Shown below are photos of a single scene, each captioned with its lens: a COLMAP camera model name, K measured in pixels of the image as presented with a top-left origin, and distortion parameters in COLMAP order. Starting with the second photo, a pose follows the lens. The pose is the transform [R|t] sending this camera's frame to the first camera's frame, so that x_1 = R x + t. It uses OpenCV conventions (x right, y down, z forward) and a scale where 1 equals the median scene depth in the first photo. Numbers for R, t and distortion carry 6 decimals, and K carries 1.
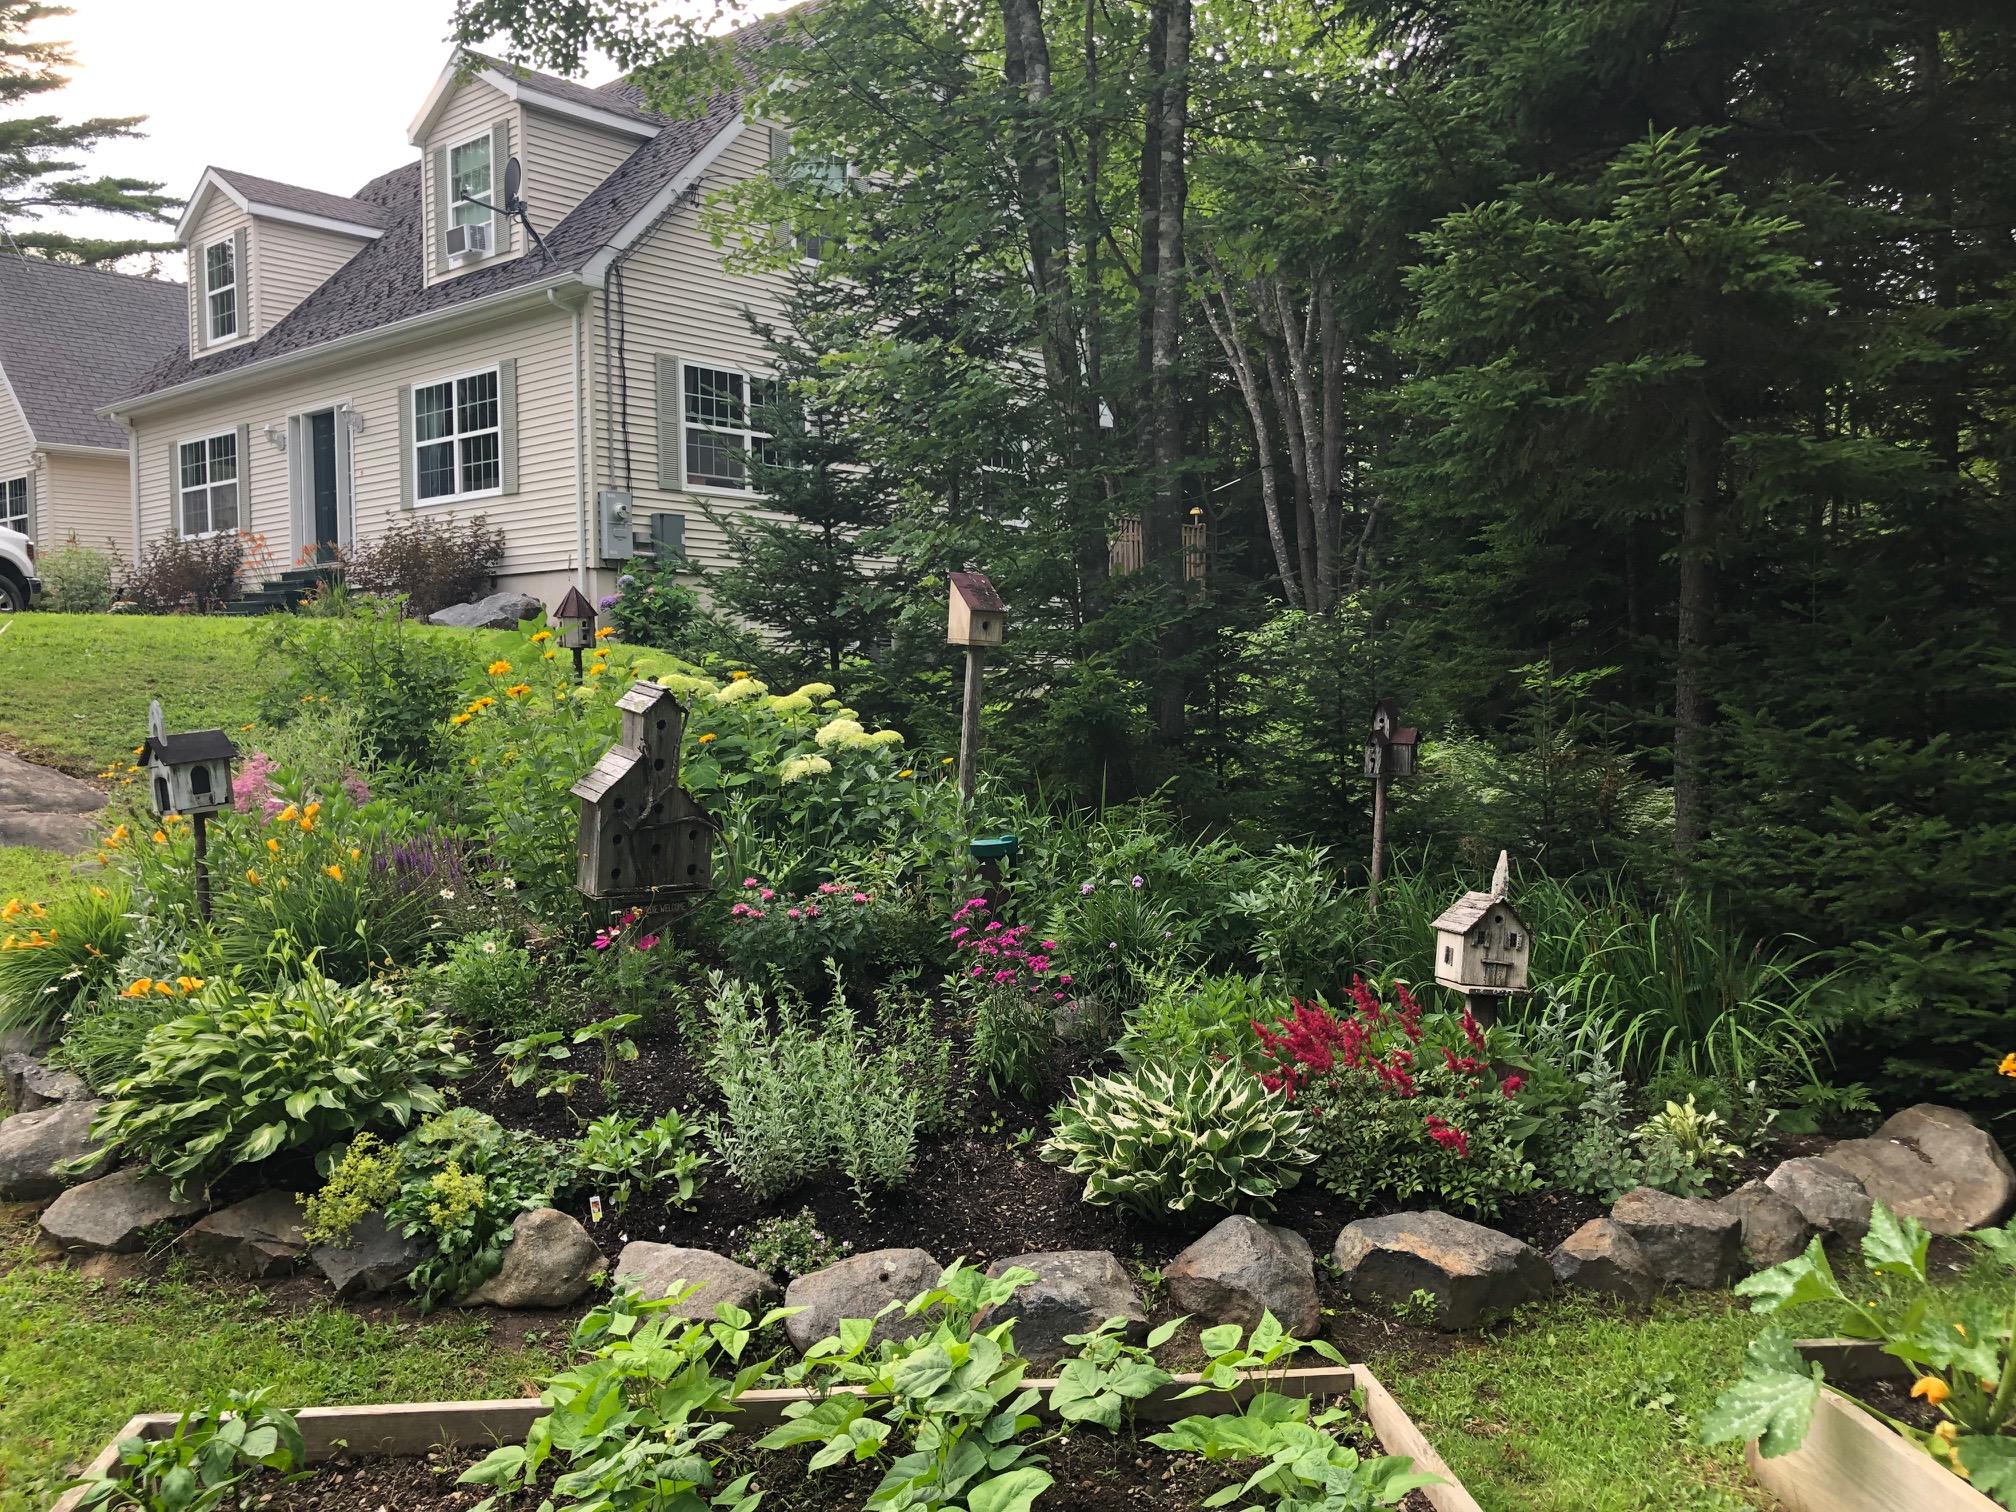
lens RADIAL K [[1662.9, 0, 1008.7], [0, 1662.9, 738.9], [0, 0, 1]] dist [0.022809, -0.018274]
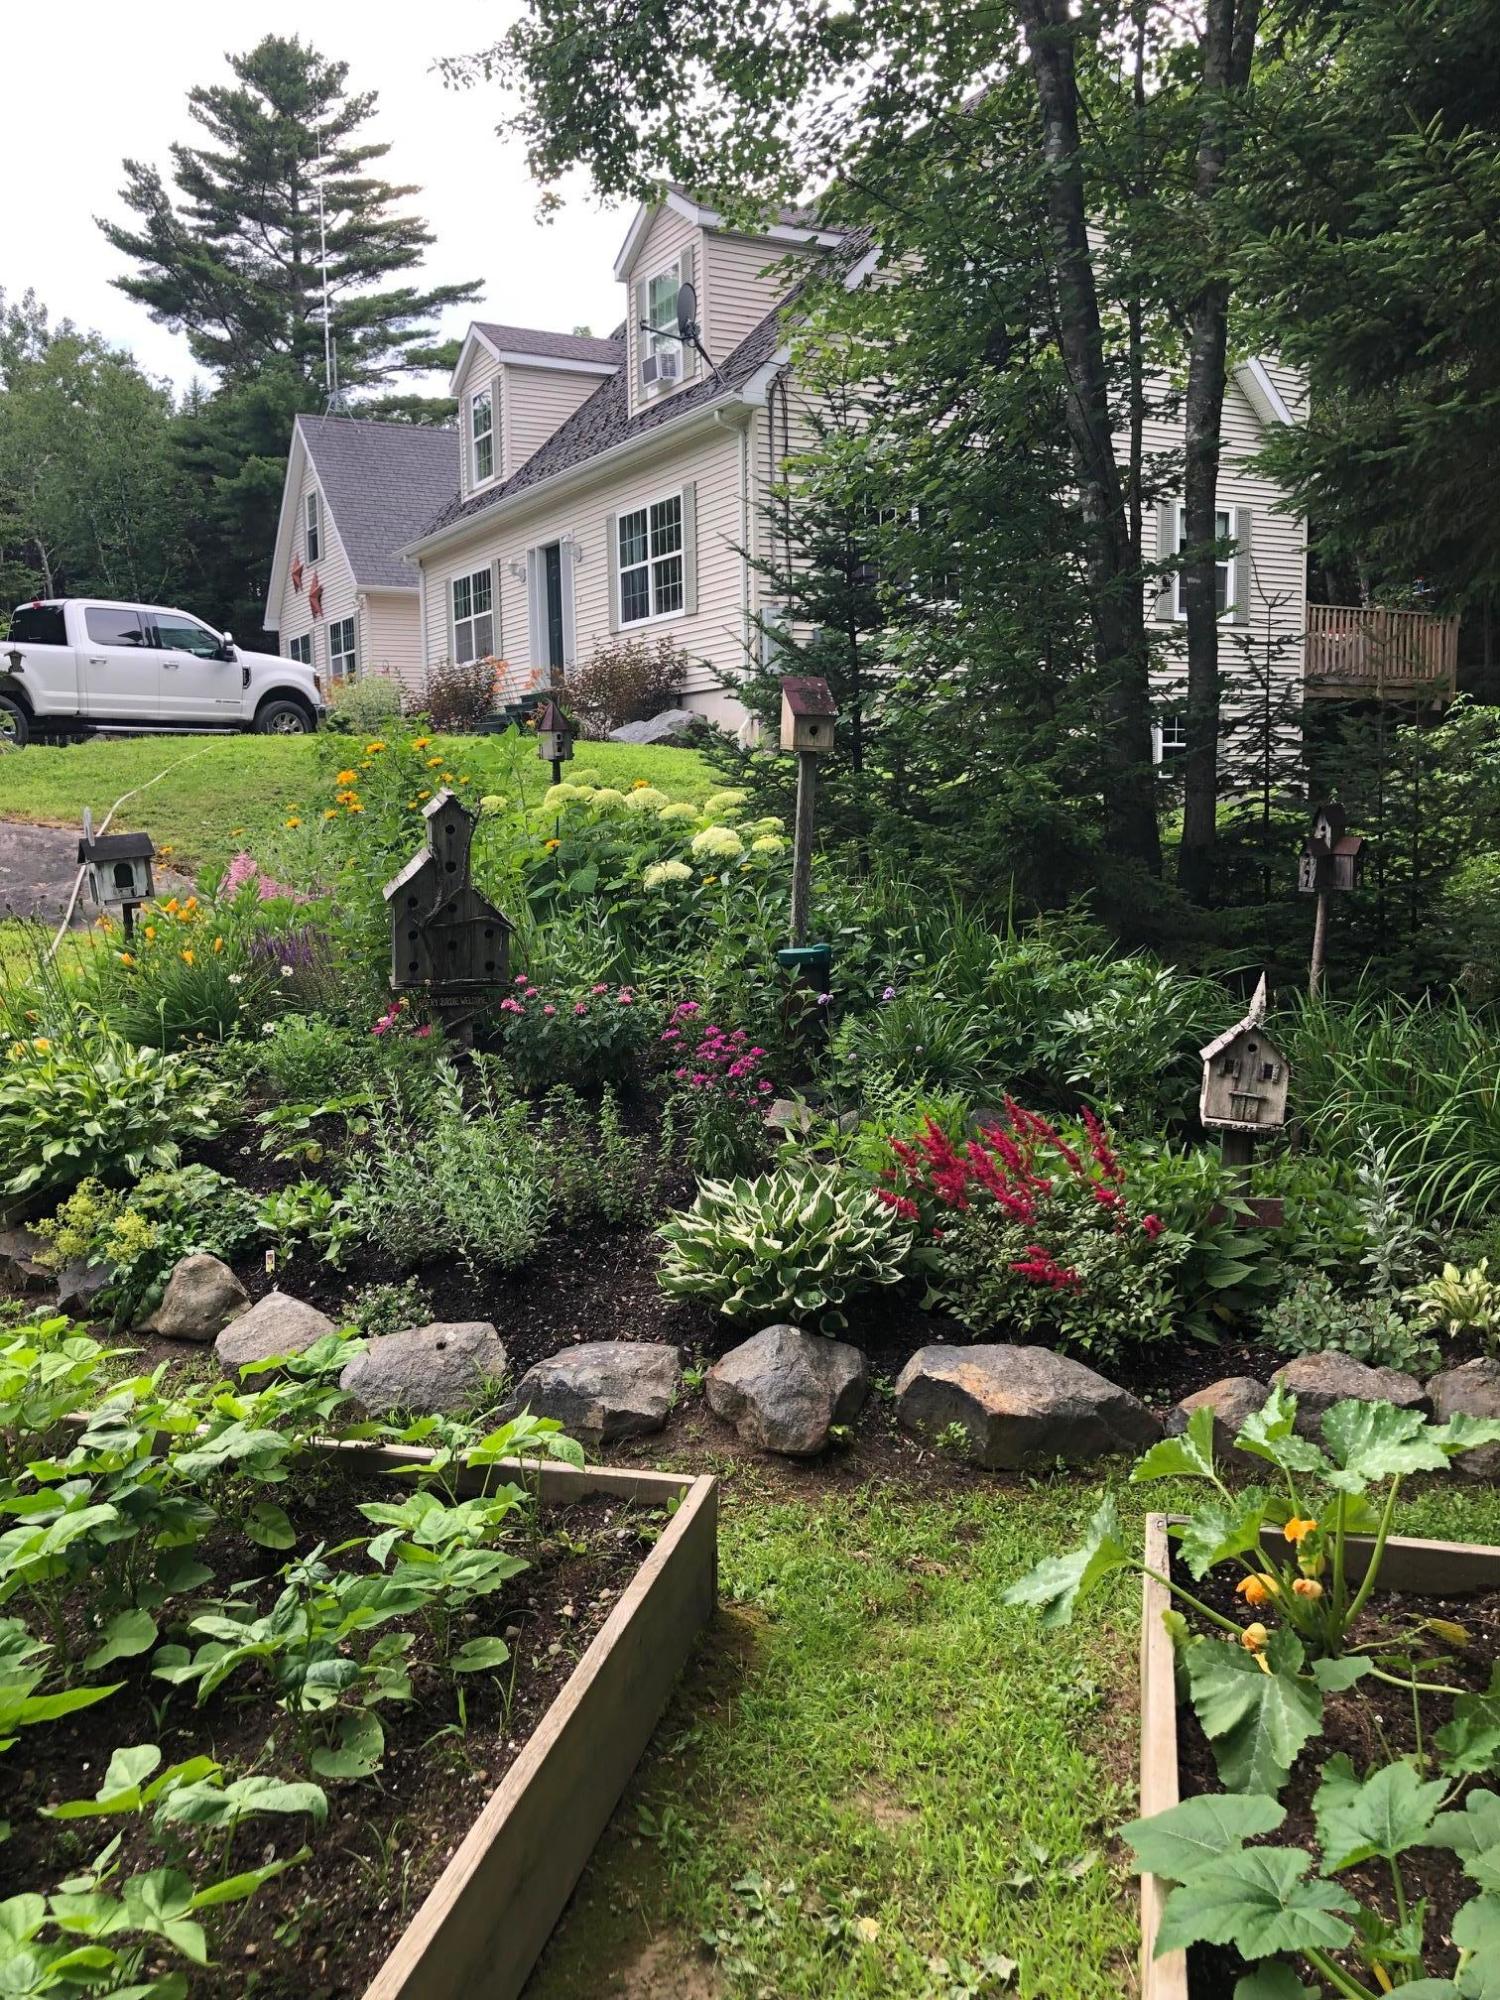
lens RADIAL K [[1649.7, 0, 740.6], [0, 1649.7, 985.6], [0, 0, 1]] dist [0.022809, -0.018274]
pose [[0.936991, 0.035114, -0.347583, 0.237477], [-0.006994, 0.996622, 0.081830, 0.002480], [0.349282, -0.074243, 0.934072, 0.048769]]
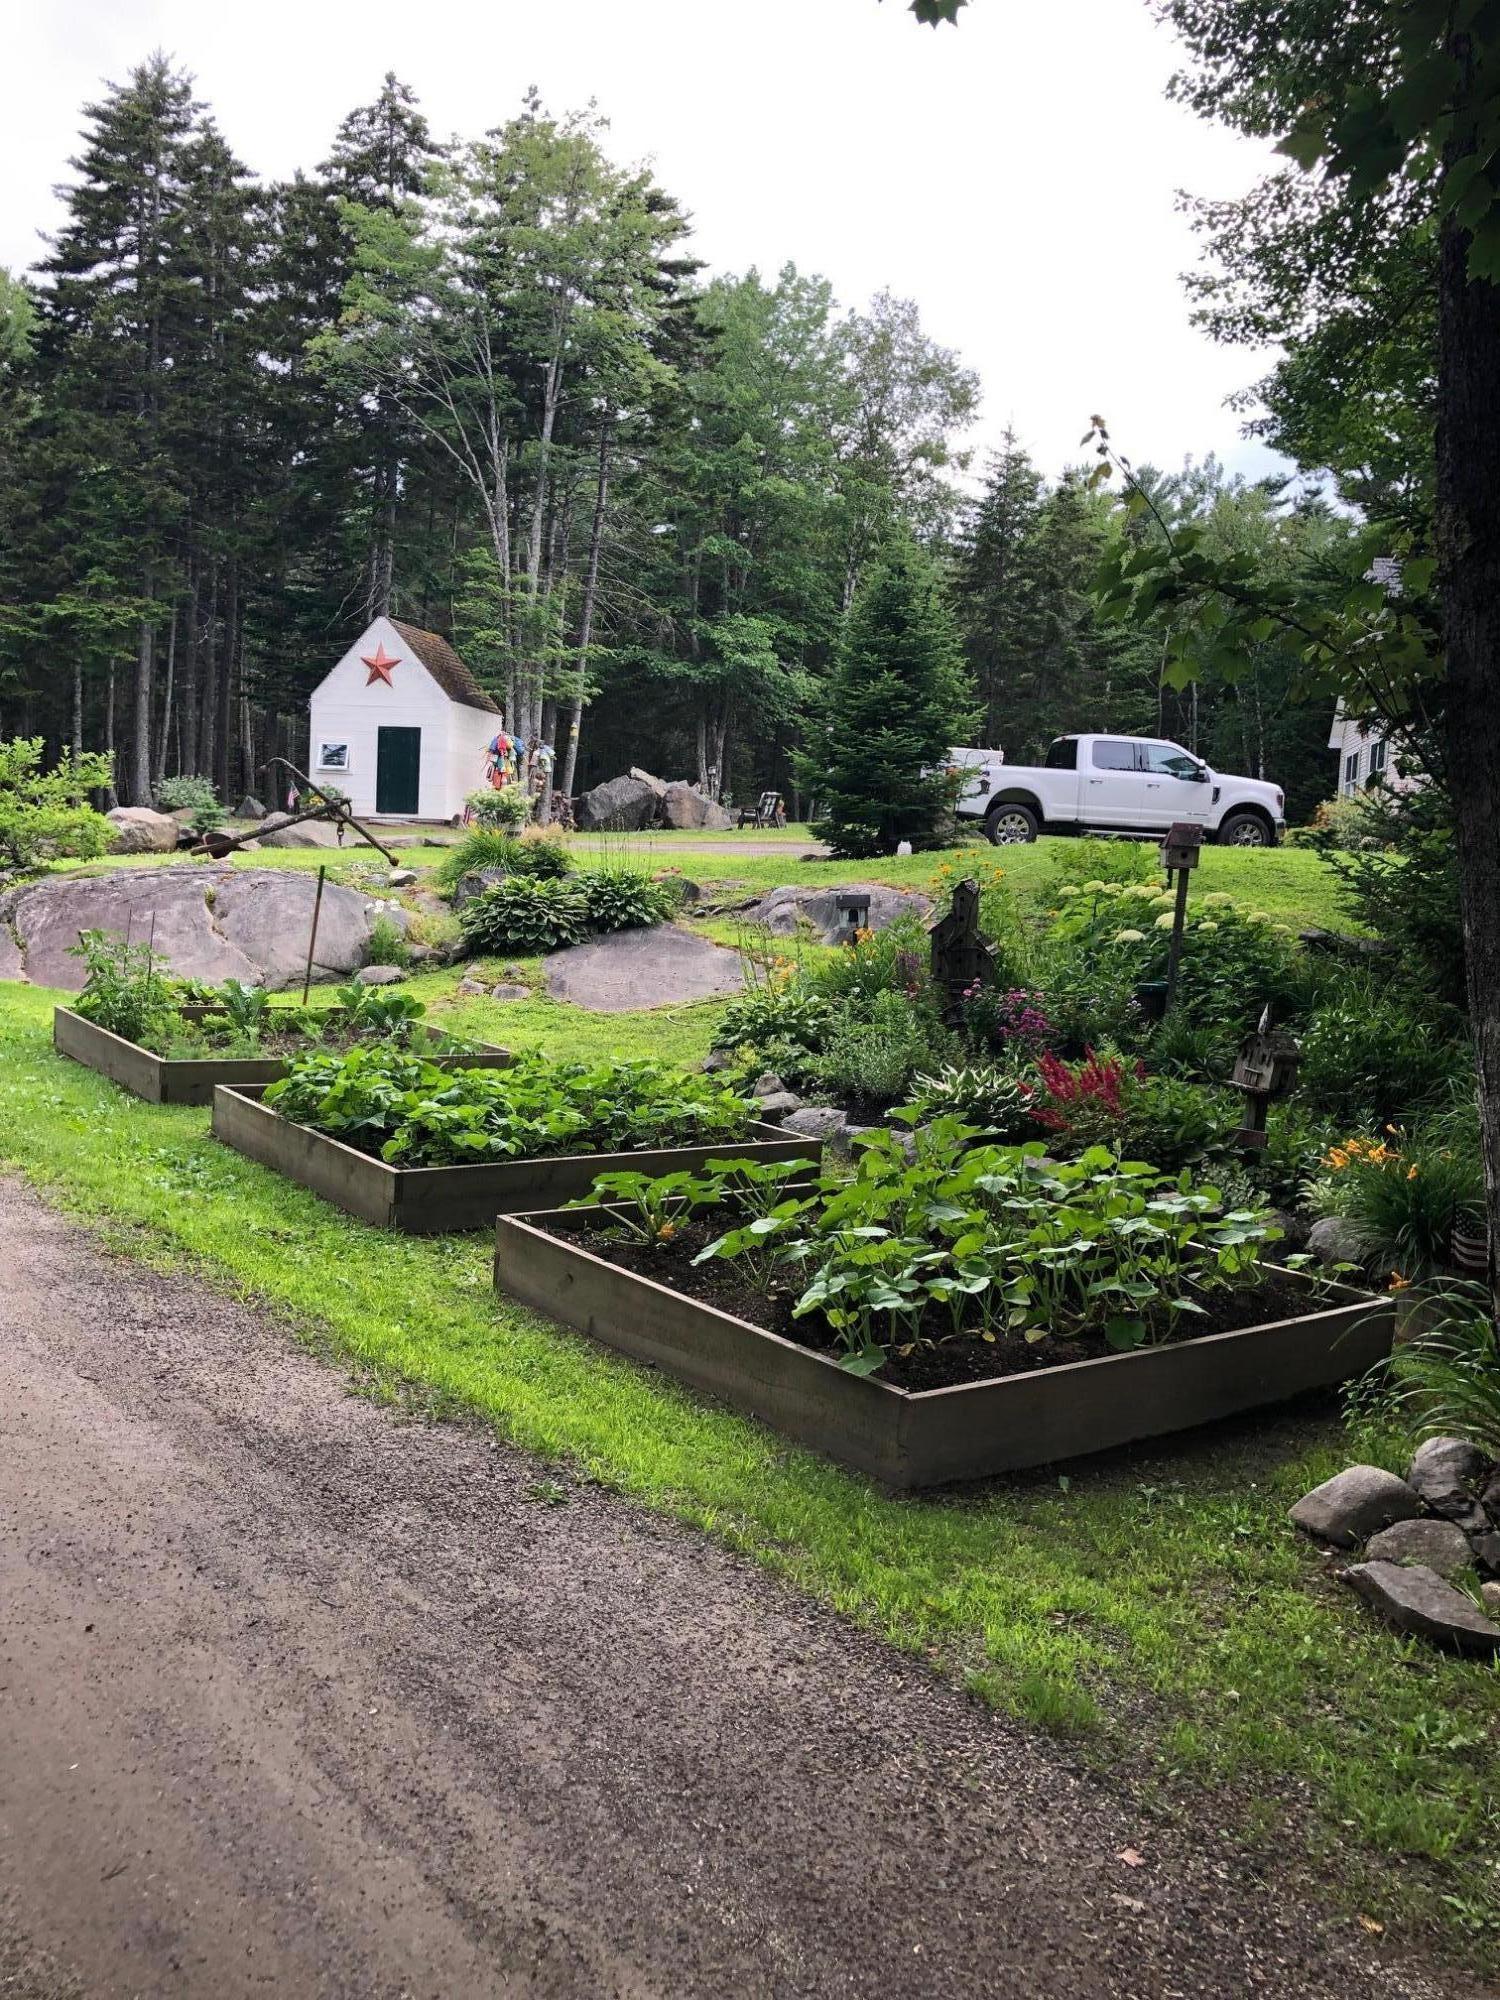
lens RADIAL K [[1649.7, 0, 743.4], [0, 1649.7, 1002.2], [0, 0, 1]] dist [0.022809, -0.018274]
pose [[0.493792, 0.100390, -0.863766, 0.968286], [-0.086276, 0.994069, 0.066212, 0.004732], [0.865289, 0.041828, 0.499525, -0.144425]]
